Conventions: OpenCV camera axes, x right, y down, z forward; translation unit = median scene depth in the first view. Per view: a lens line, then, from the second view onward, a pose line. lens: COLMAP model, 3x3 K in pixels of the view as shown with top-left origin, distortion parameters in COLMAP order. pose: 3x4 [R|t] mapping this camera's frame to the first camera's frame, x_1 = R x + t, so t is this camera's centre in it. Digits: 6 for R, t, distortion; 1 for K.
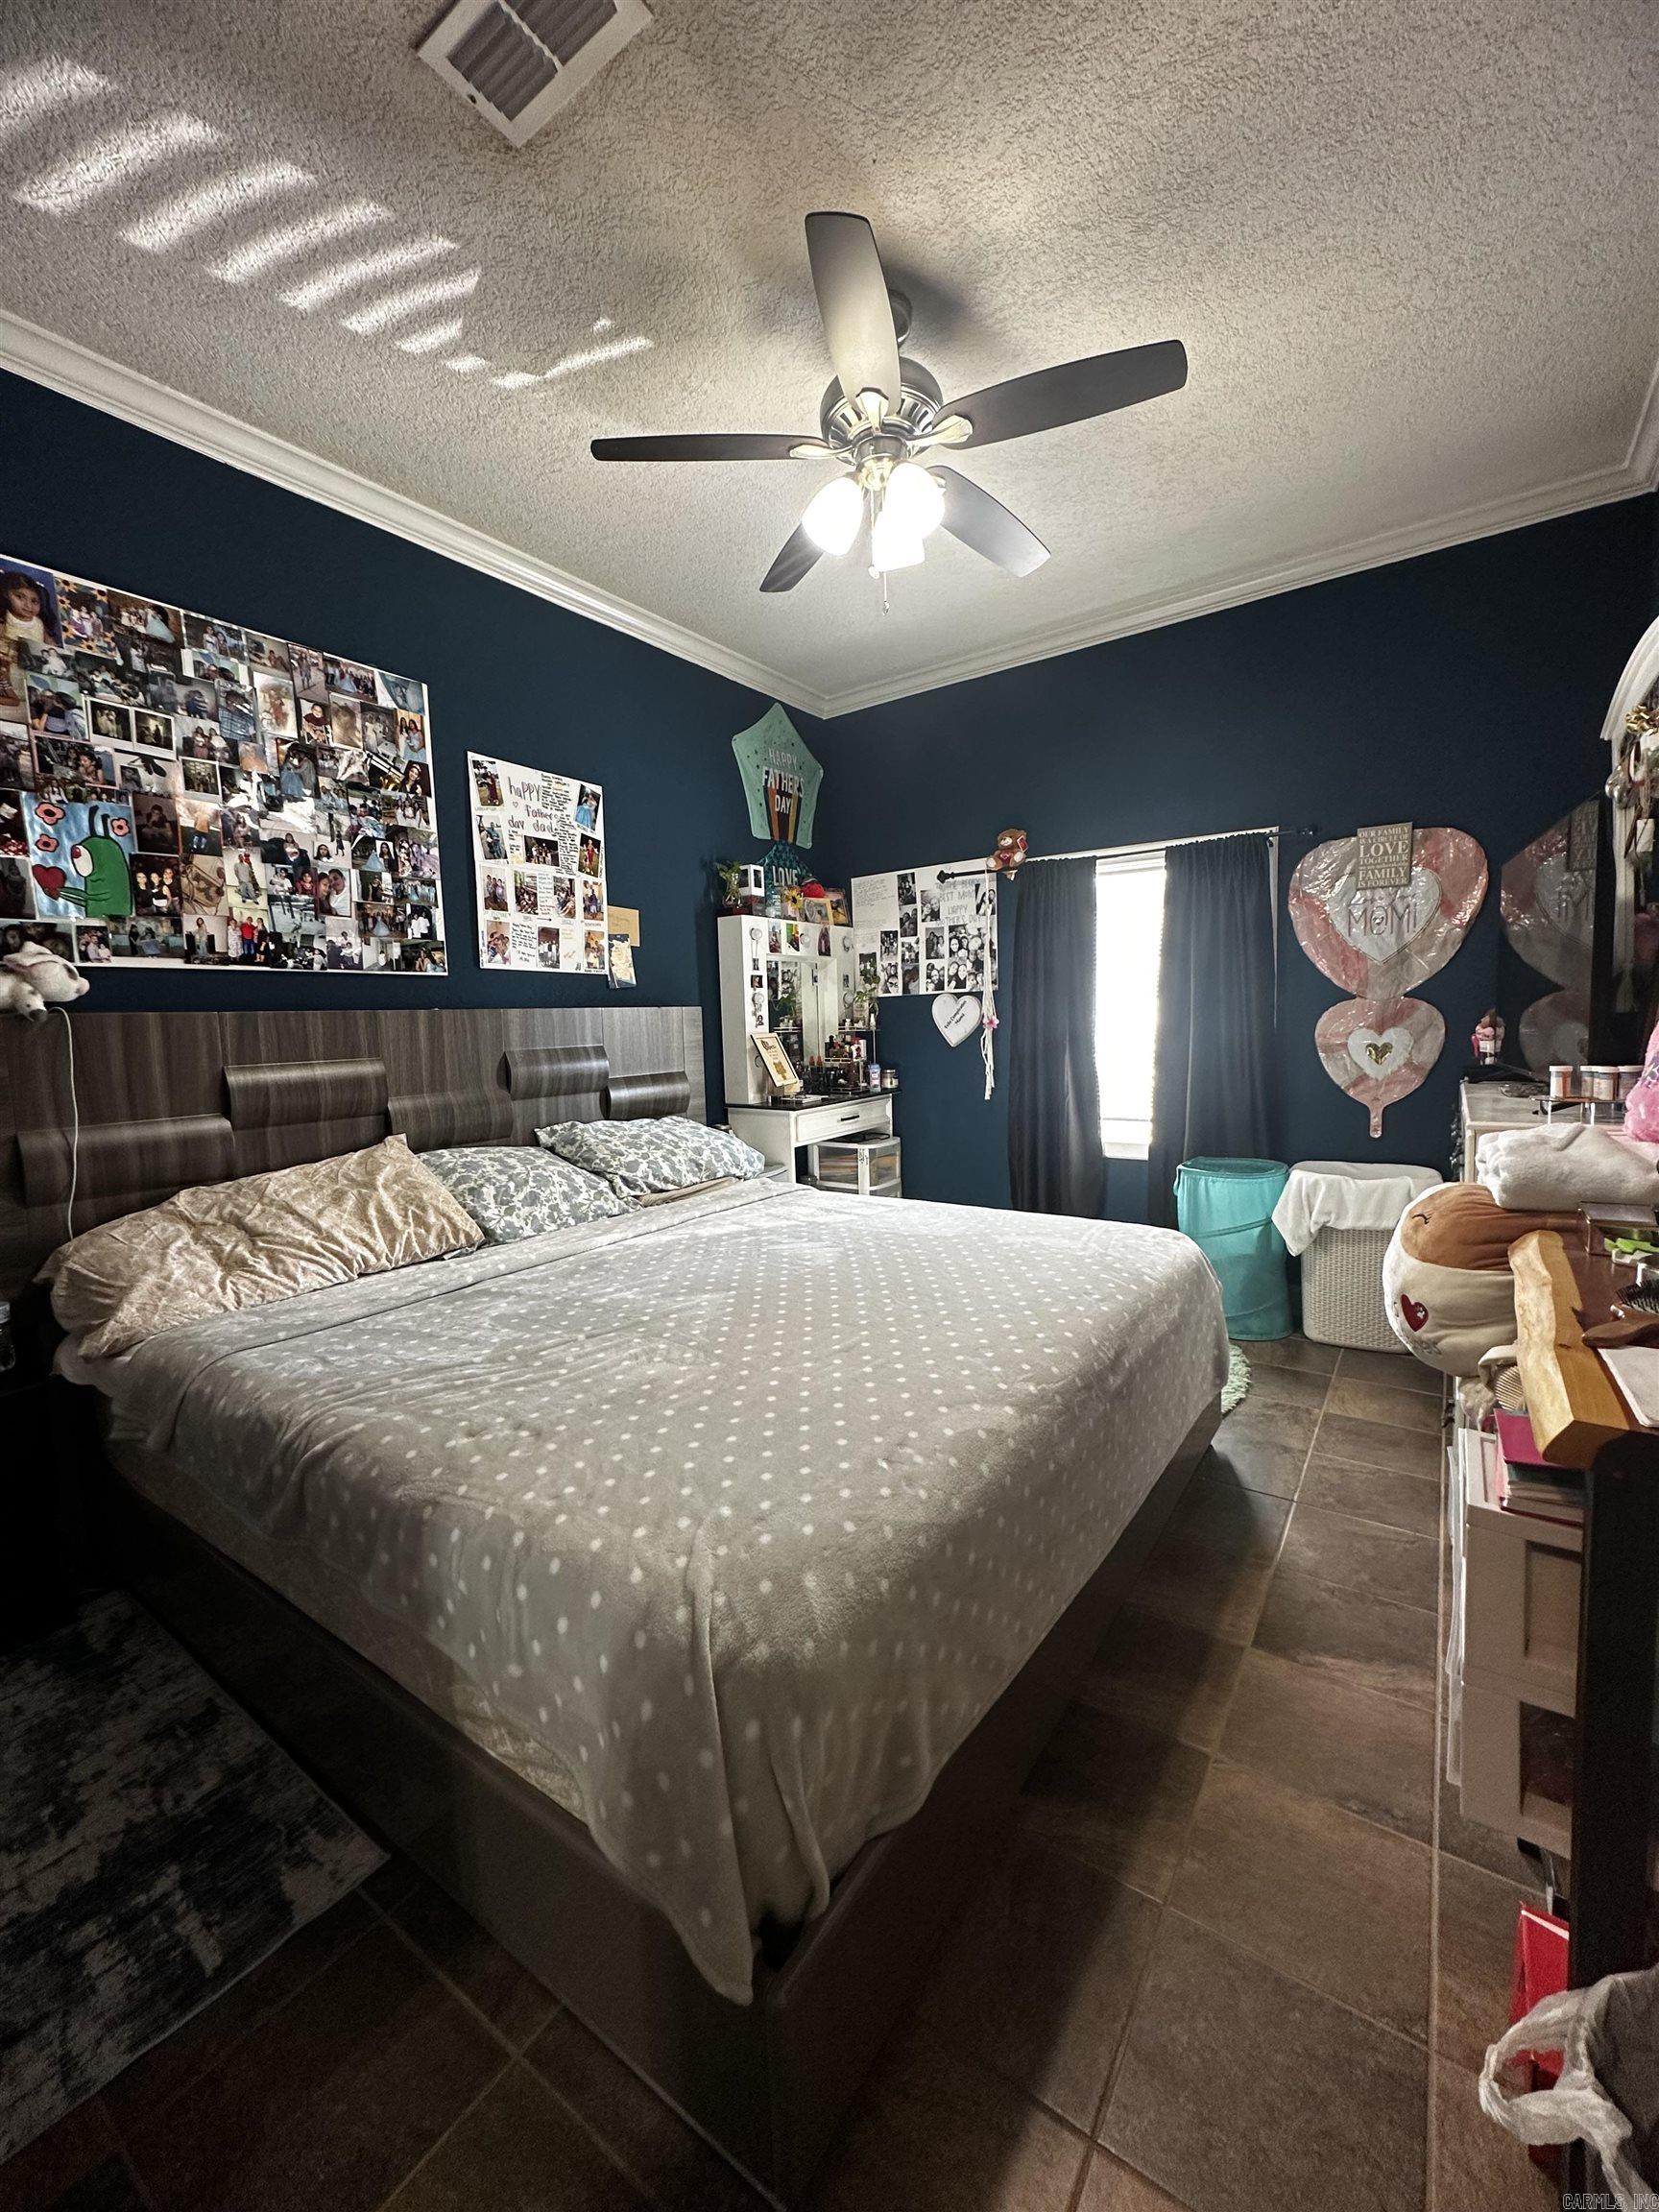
lens RADIAL K [[877.6, 0, 831.2], [0, 877.6, 1102.3], [0, 0, 1]] dist [-0.004001, -0.000301]
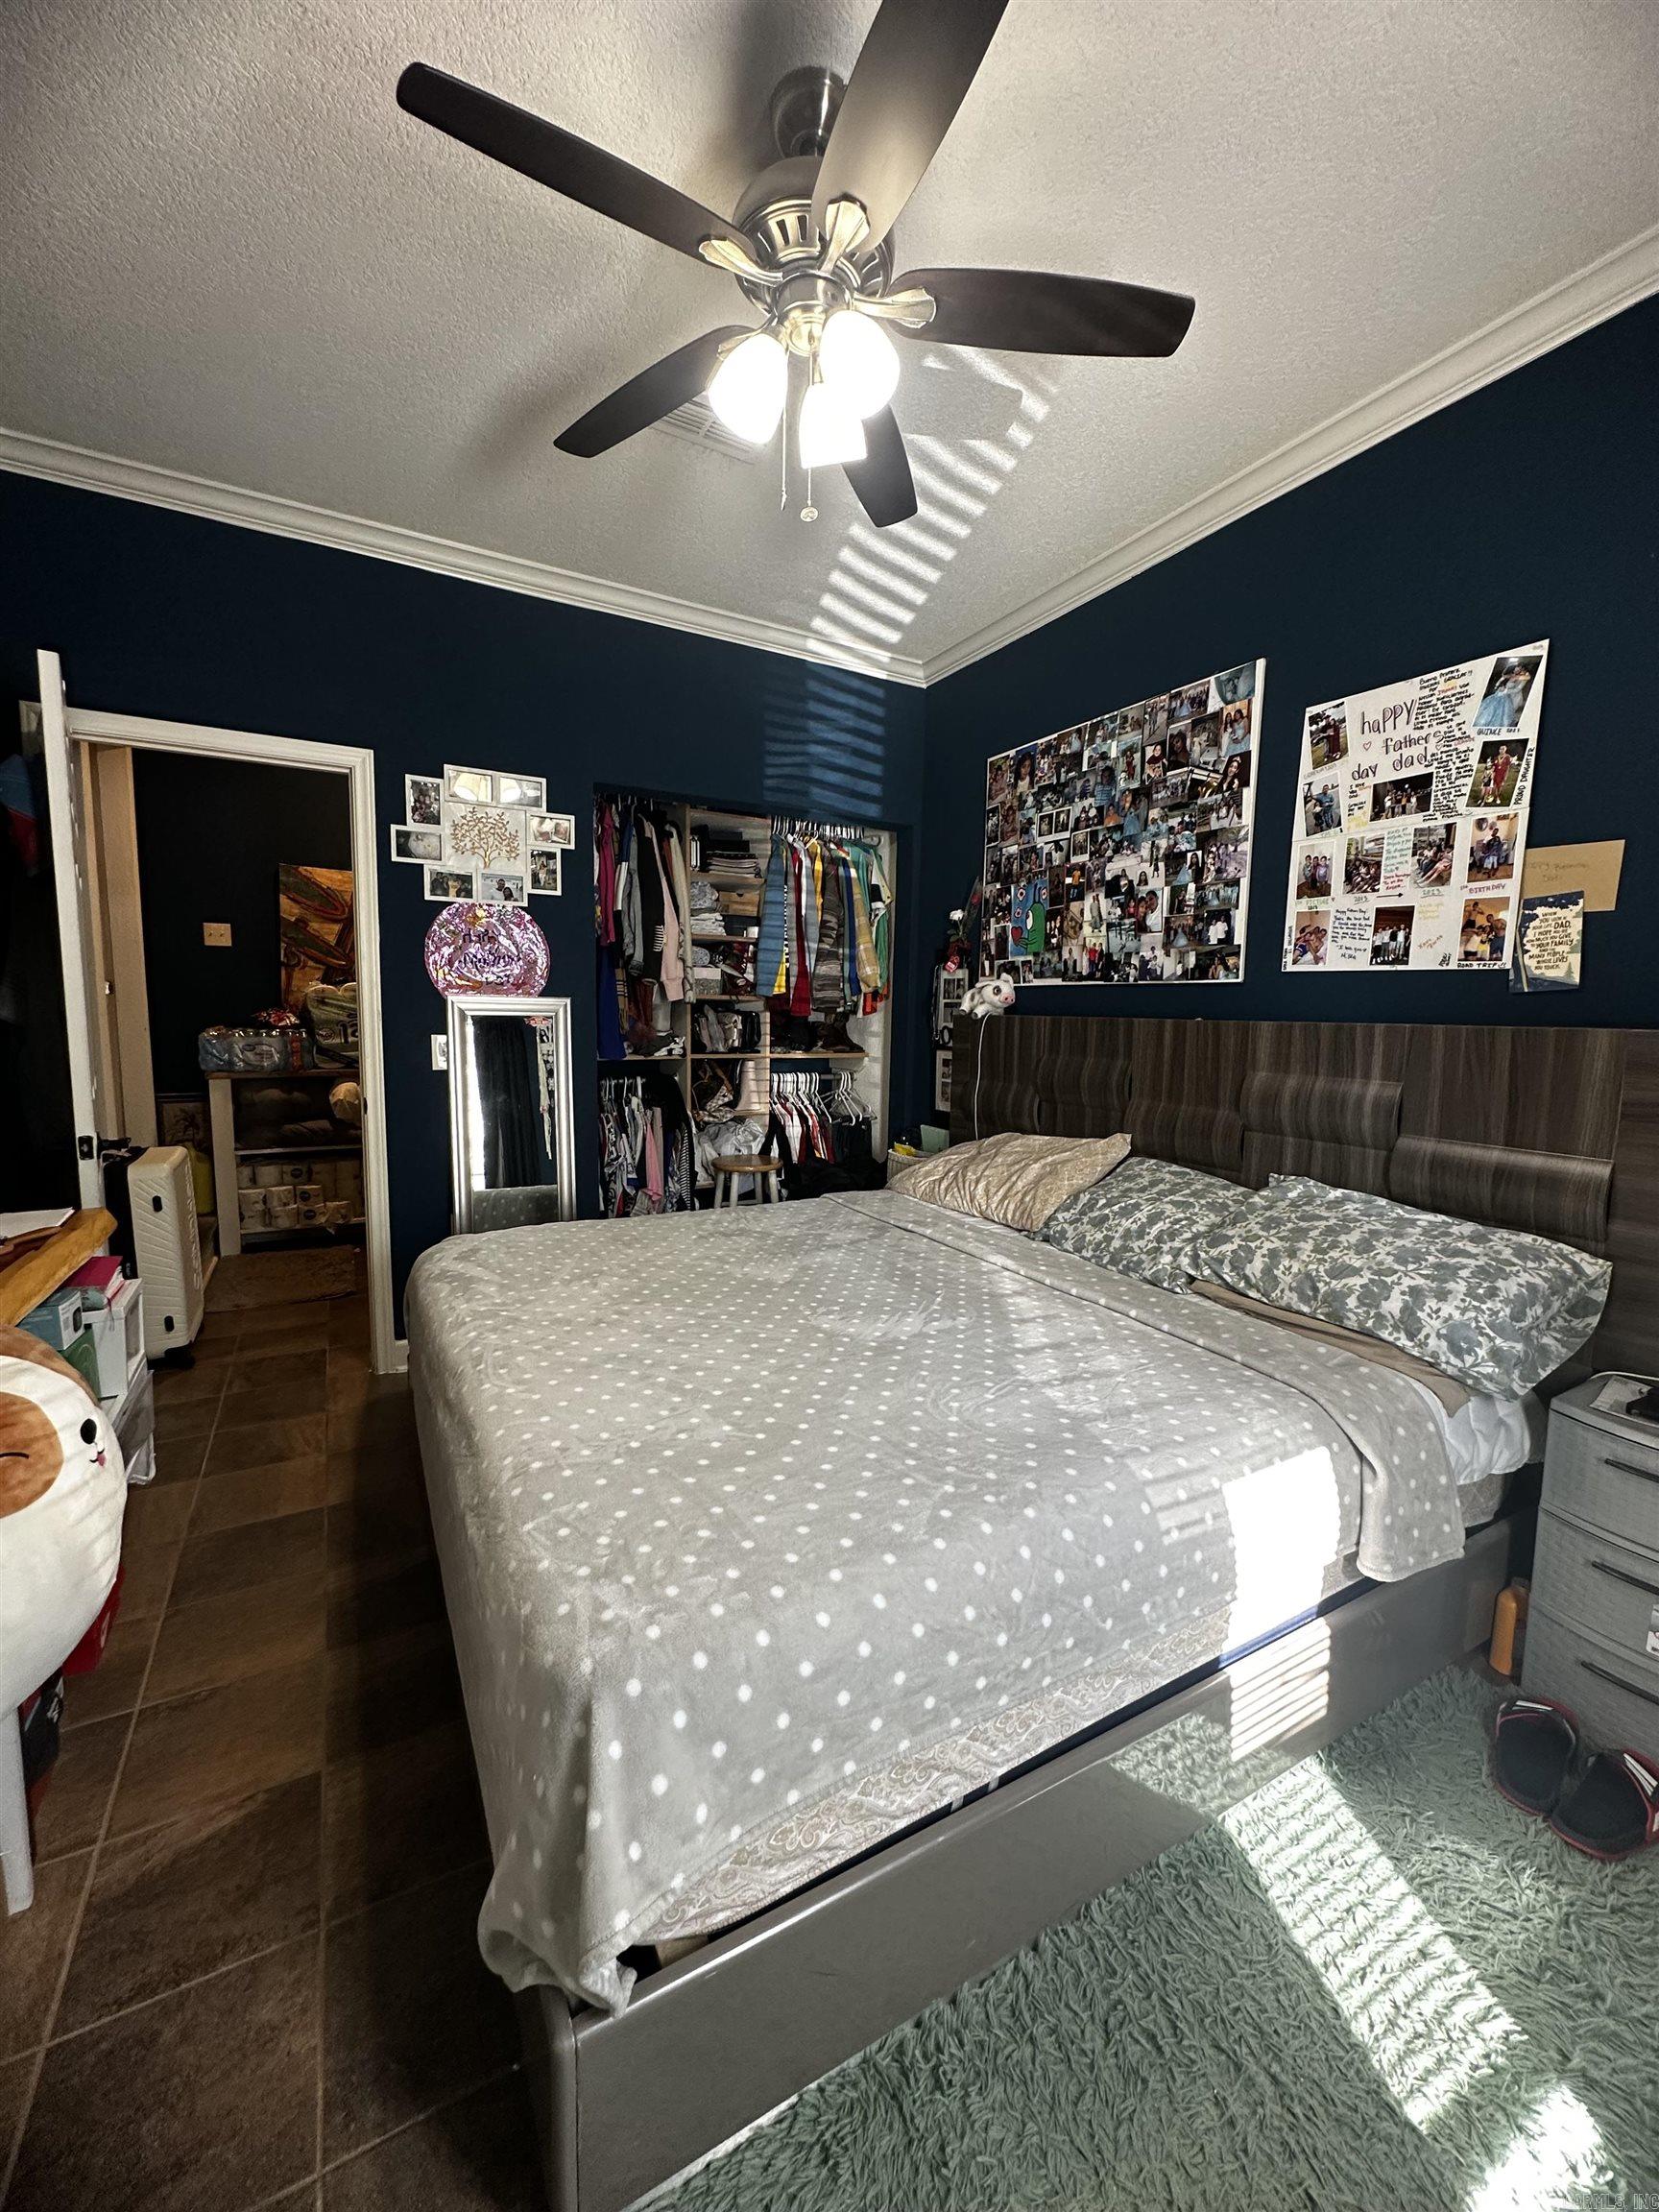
lens RADIAL K [[877.6, 0, 832.7], [0, 877.6, 1103.0], [0, 0, 1]] dist [-0.004001, -0.000301]
pose [[-0.428880, 0.119621, -0.895407, 0.594739], [-0.090421, 0.980532, 0.174303, -0.148666], [0.898825, 0.155719, -0.409714, 1.059250]]
